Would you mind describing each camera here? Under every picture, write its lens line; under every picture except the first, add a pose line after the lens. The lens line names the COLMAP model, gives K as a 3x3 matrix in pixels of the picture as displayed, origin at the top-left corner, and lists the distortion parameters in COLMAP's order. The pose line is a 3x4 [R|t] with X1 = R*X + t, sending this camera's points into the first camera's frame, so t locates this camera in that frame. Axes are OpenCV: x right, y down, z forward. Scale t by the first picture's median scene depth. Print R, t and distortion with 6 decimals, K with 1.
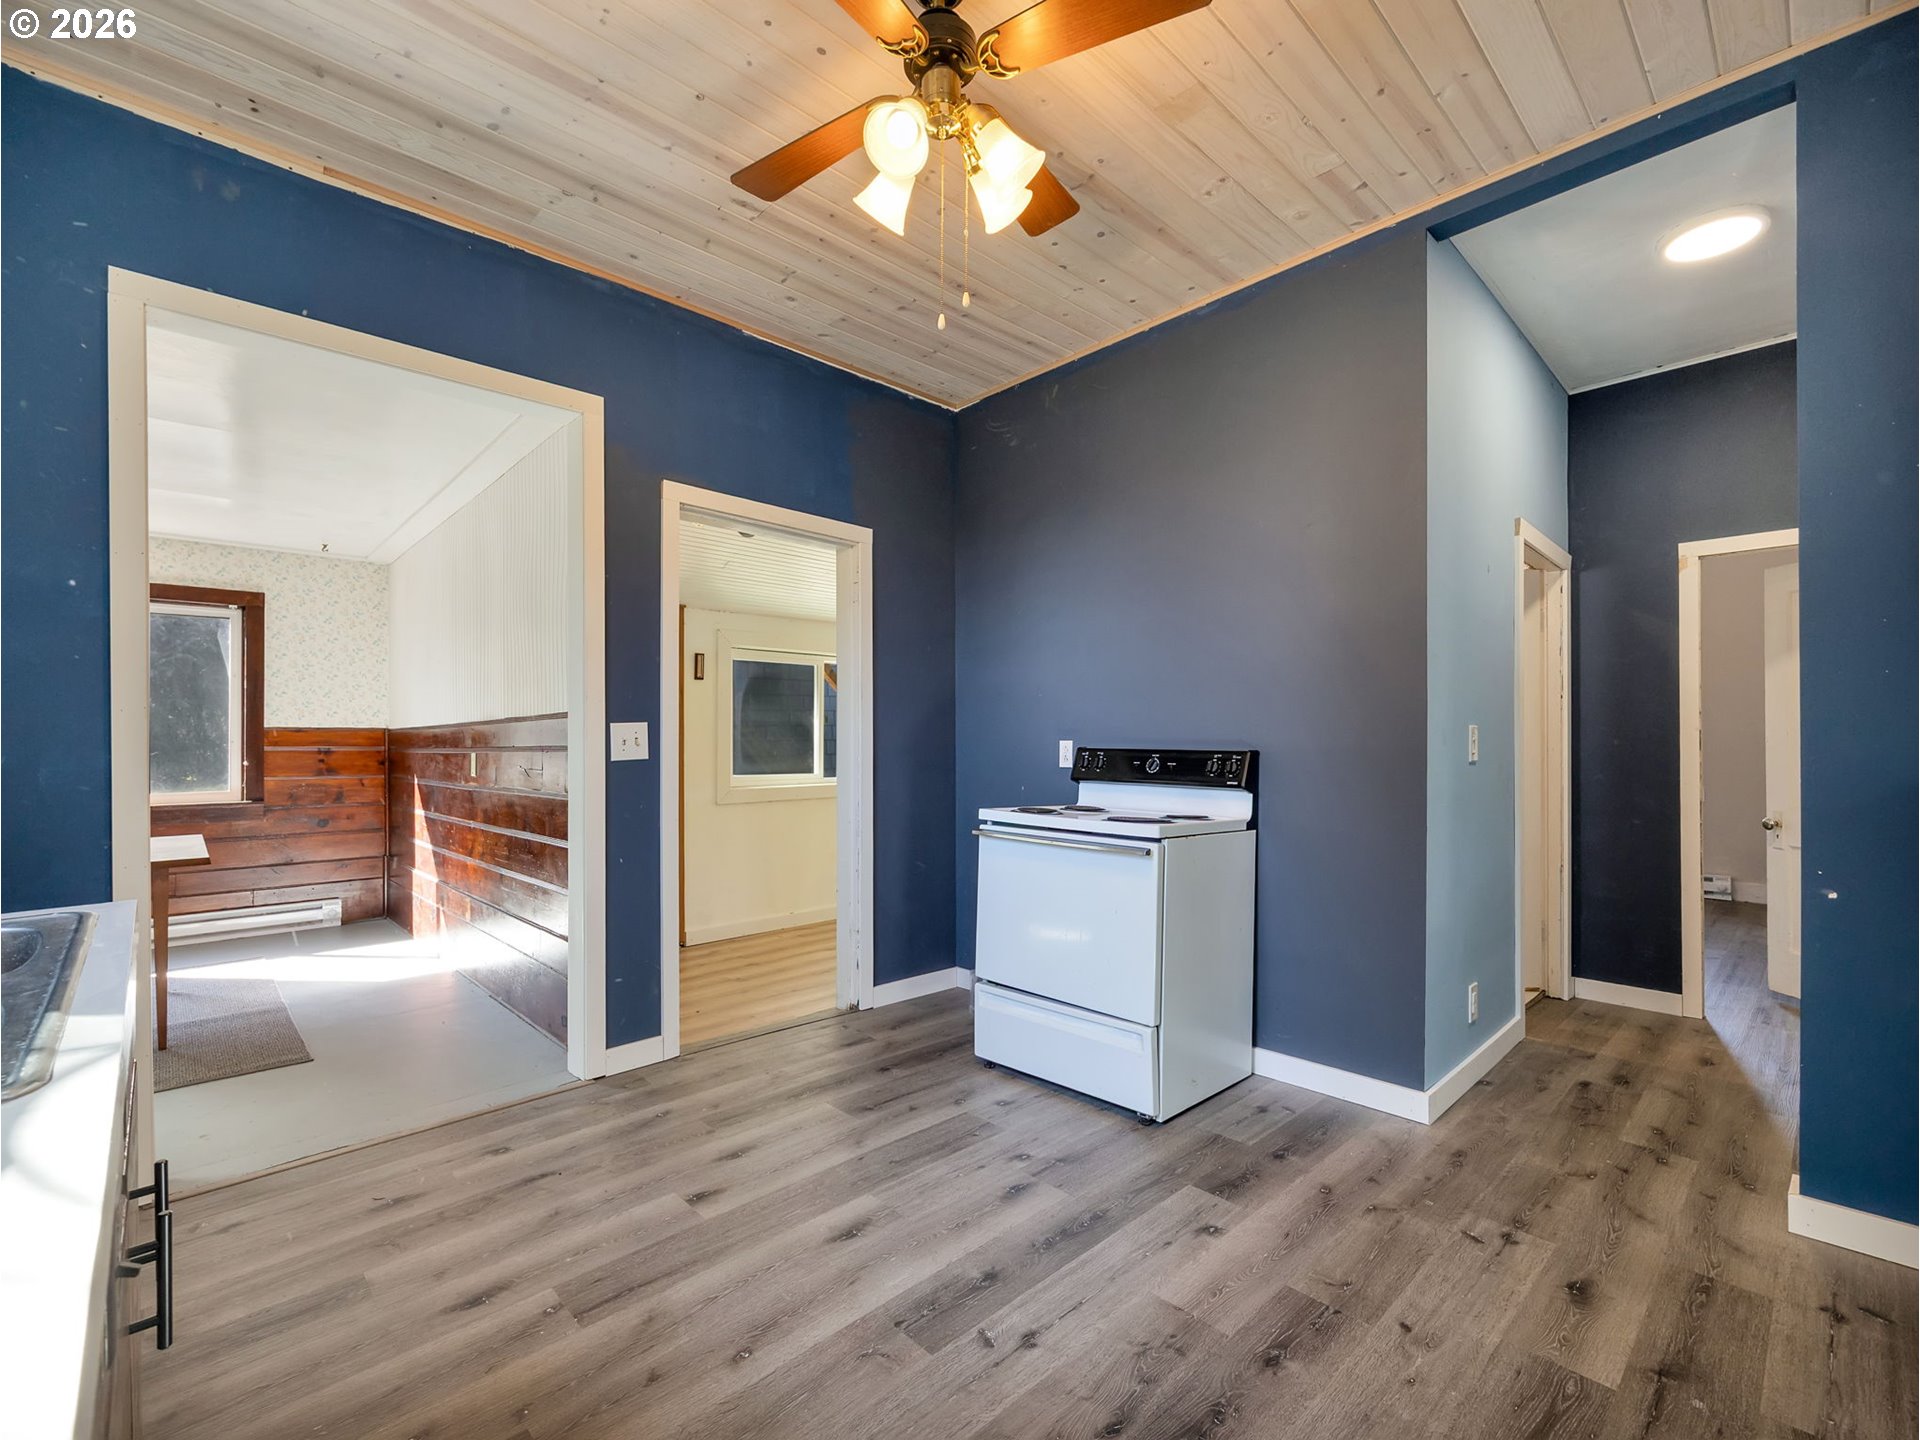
lens RADIAL K [[847.6, 0, 968.0], [0, 847.6, 736.3], [0, 0, 1]] dist [-0.007867, -0.000089]
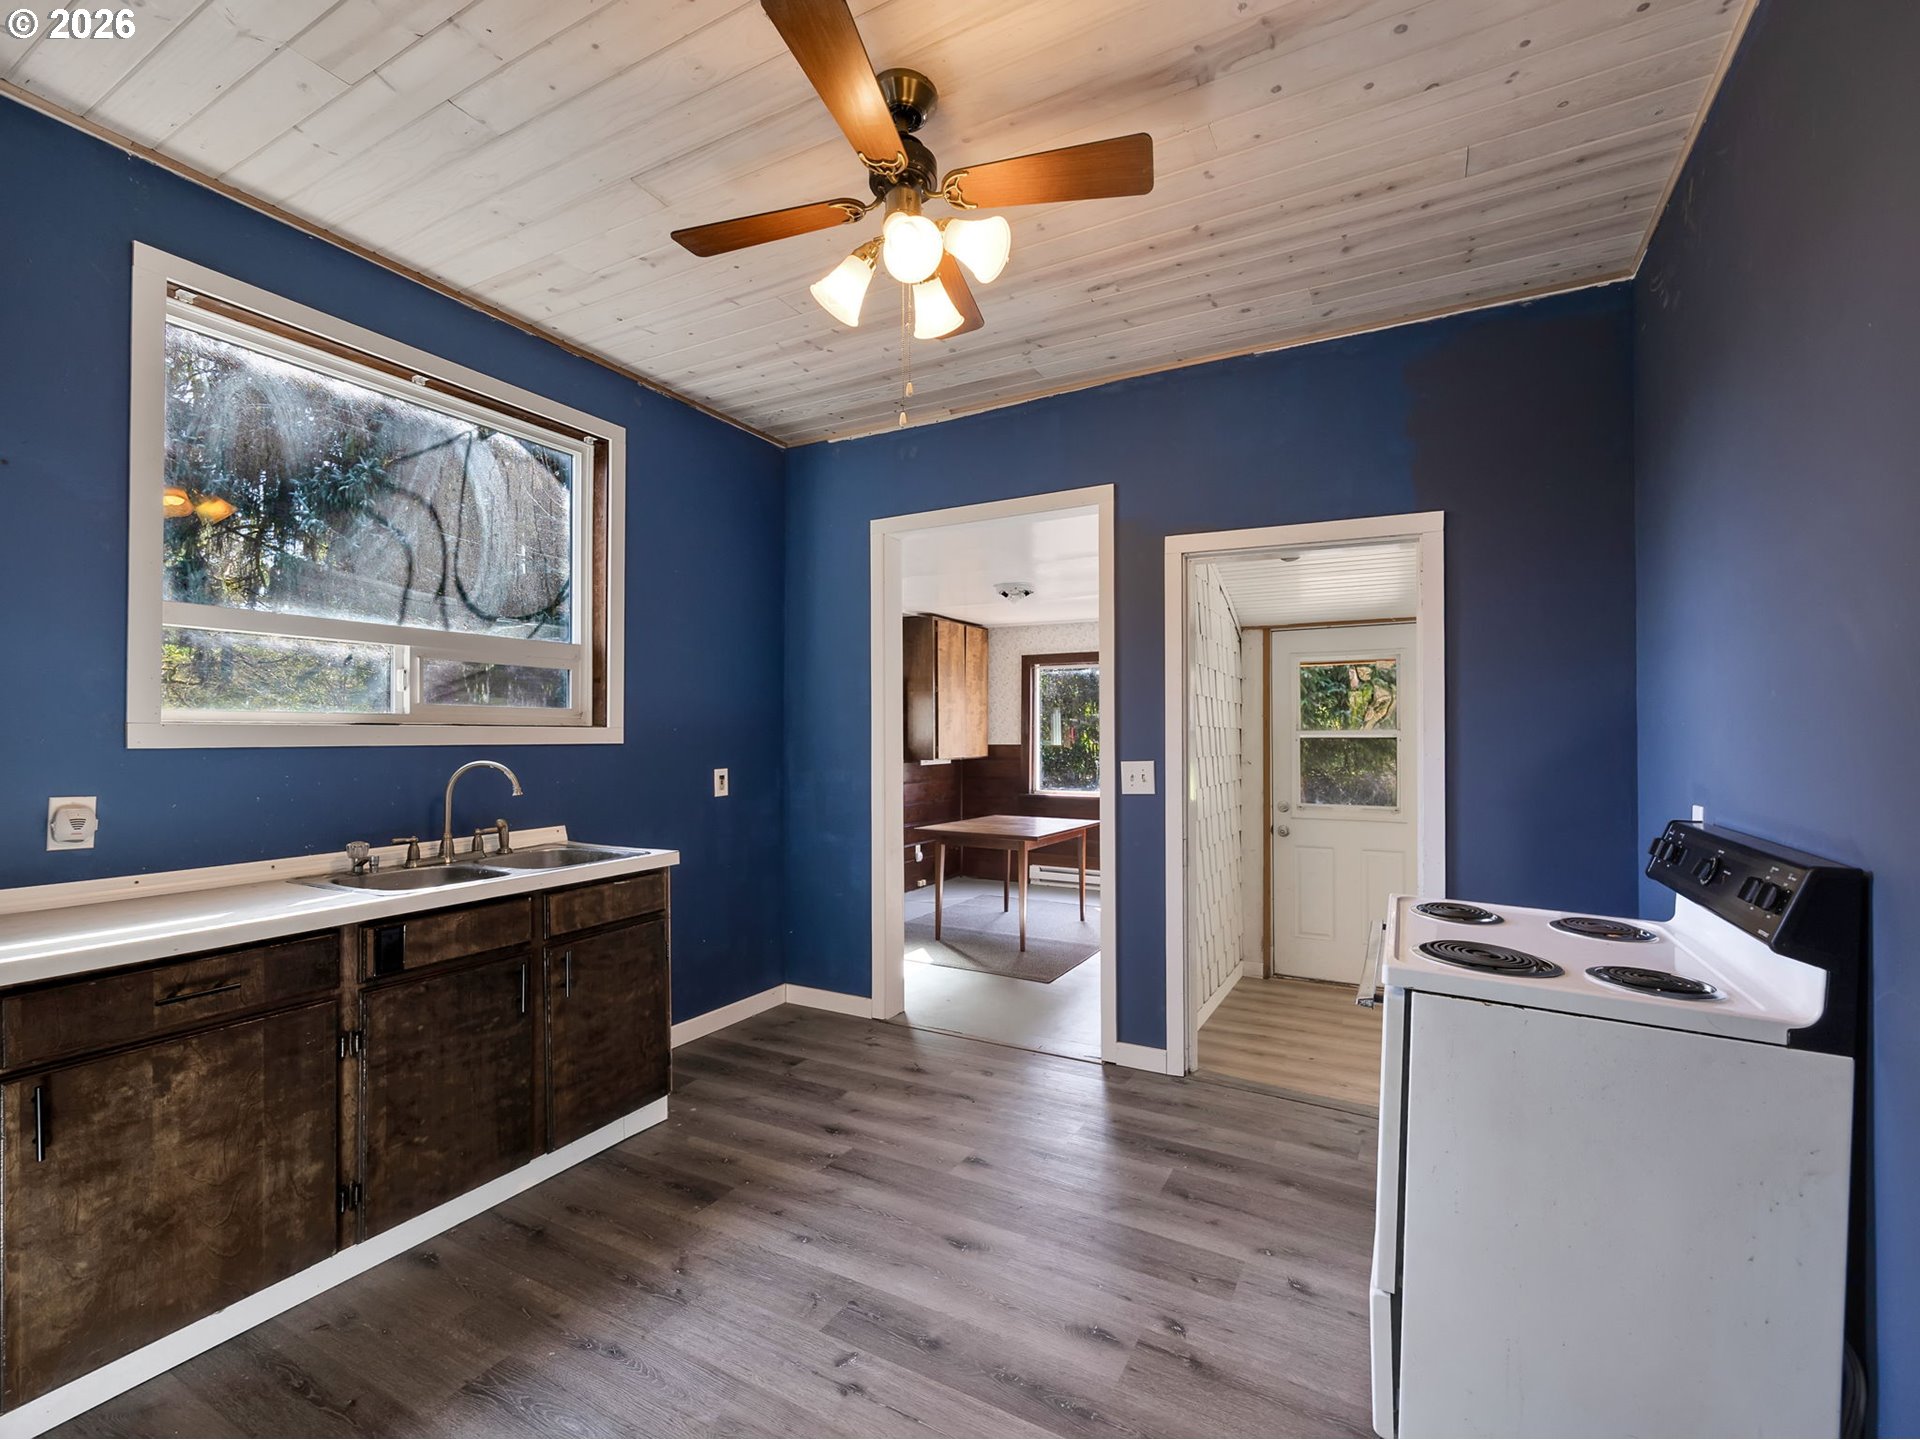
lens RADIAL K [[837.1, 0, 967.2], [0, 837.1, 729.9], [0, 0, 1]] dist [0.004134, -0.000314]
pose [[0.301387, -0.005931, -0.953484, 0.345846], [-0.000039, 0.999981, -0.006233, -0.028980], [0.953502, 0.001916, 0.301381, 0.256631]]
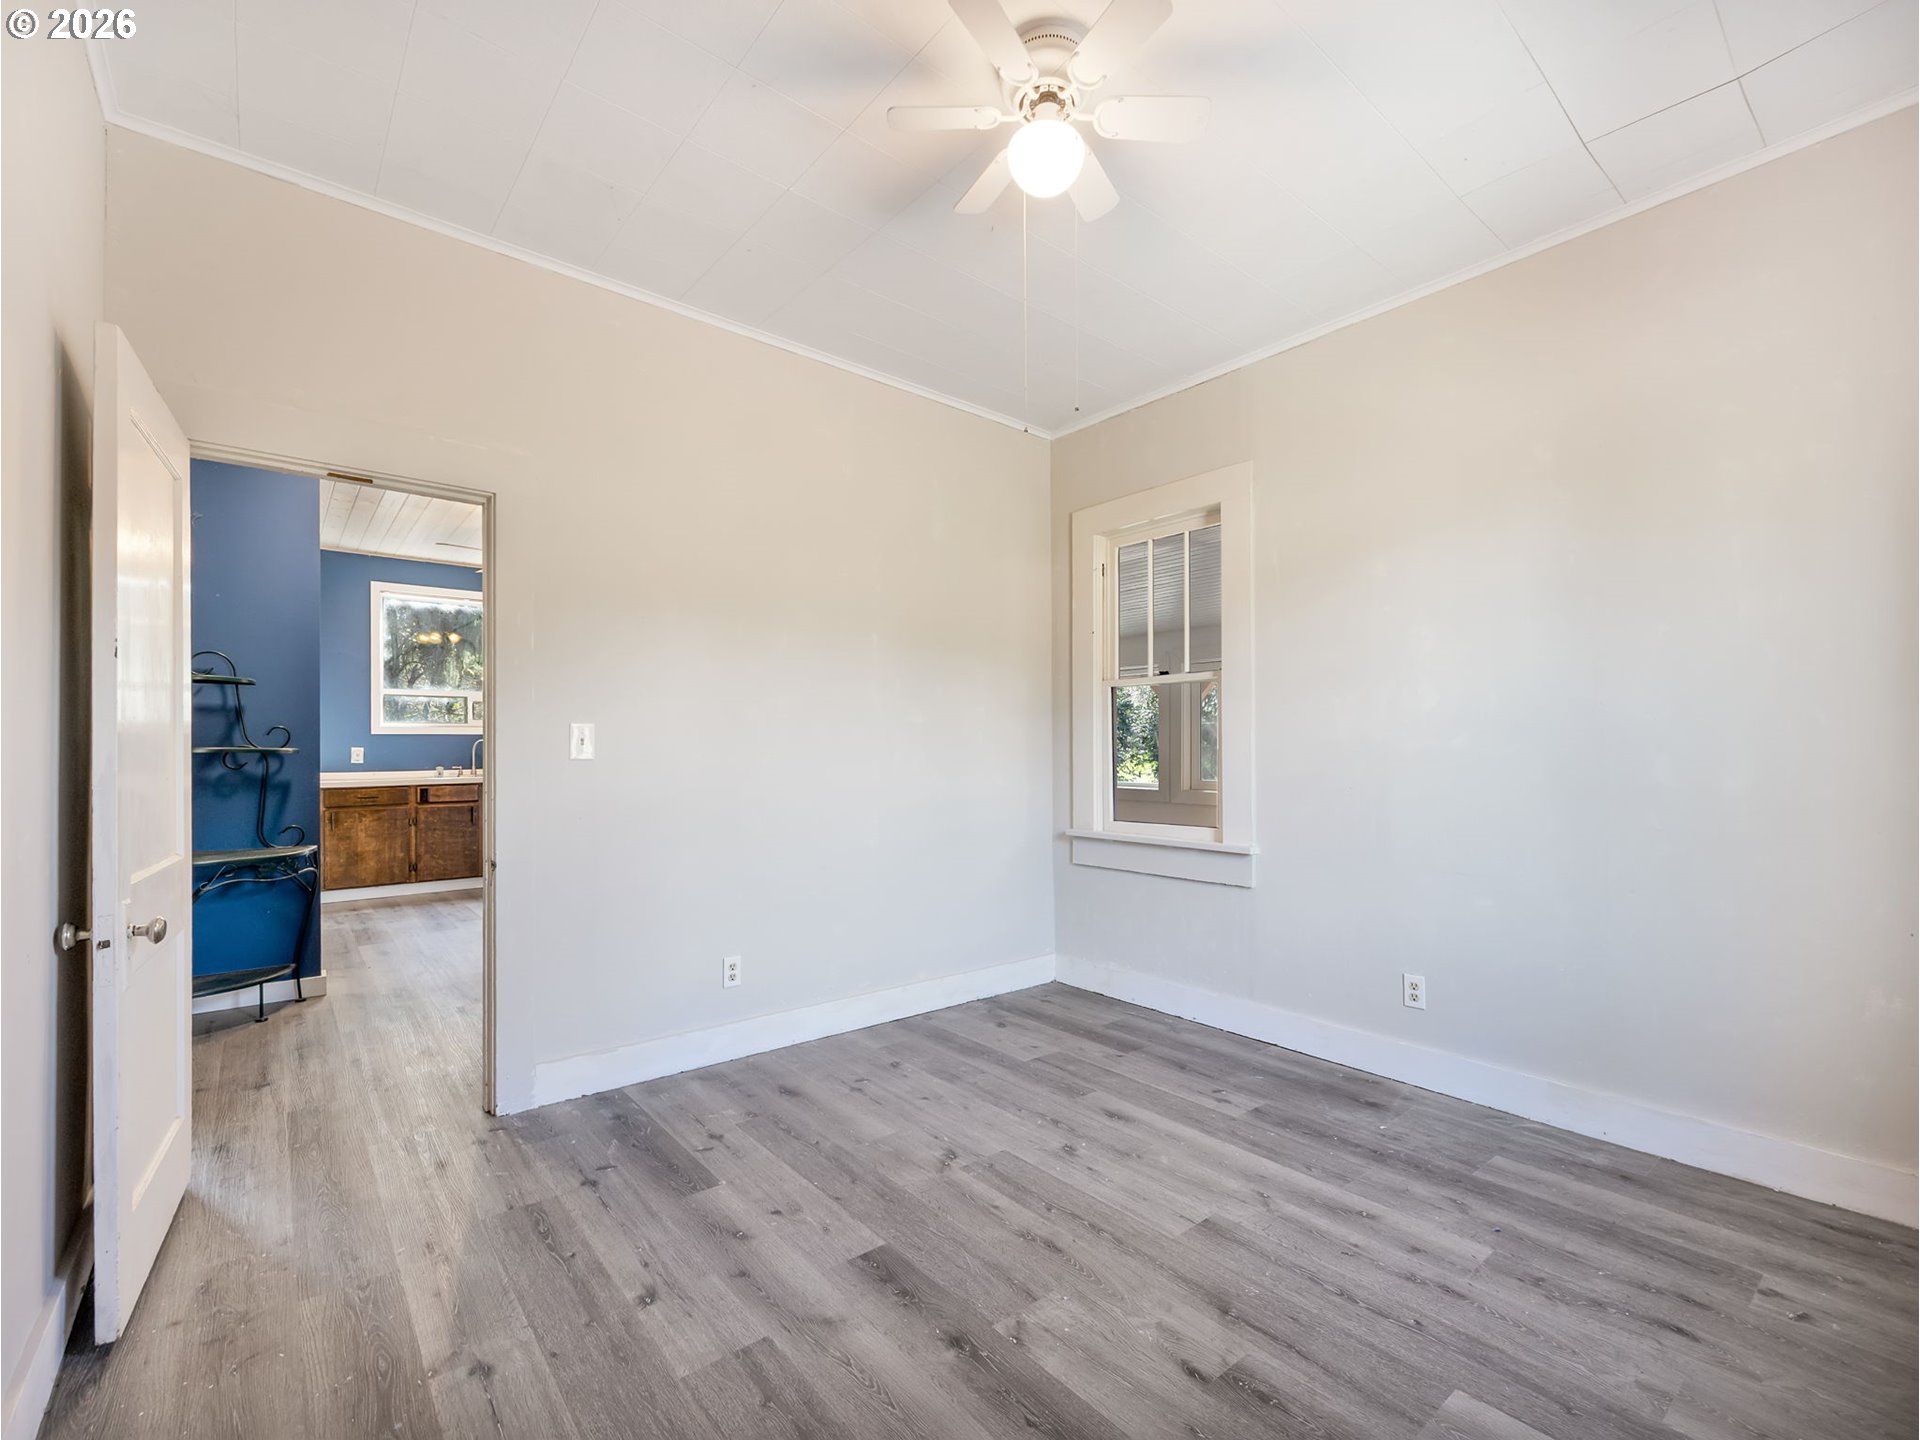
lens RADIAL K [[837.1, 0, 958.4], [0, 837.1, 754.0], [0, 0, 1]] dist [0.004134, -0.000314]
pose [[-0.085594, 0.004801, -0.996318, 1.121499], [0.005116, 0.999977, 0.004379, 0.010338], [0.996317, -0.004722, -0.085617, 1.070222]]
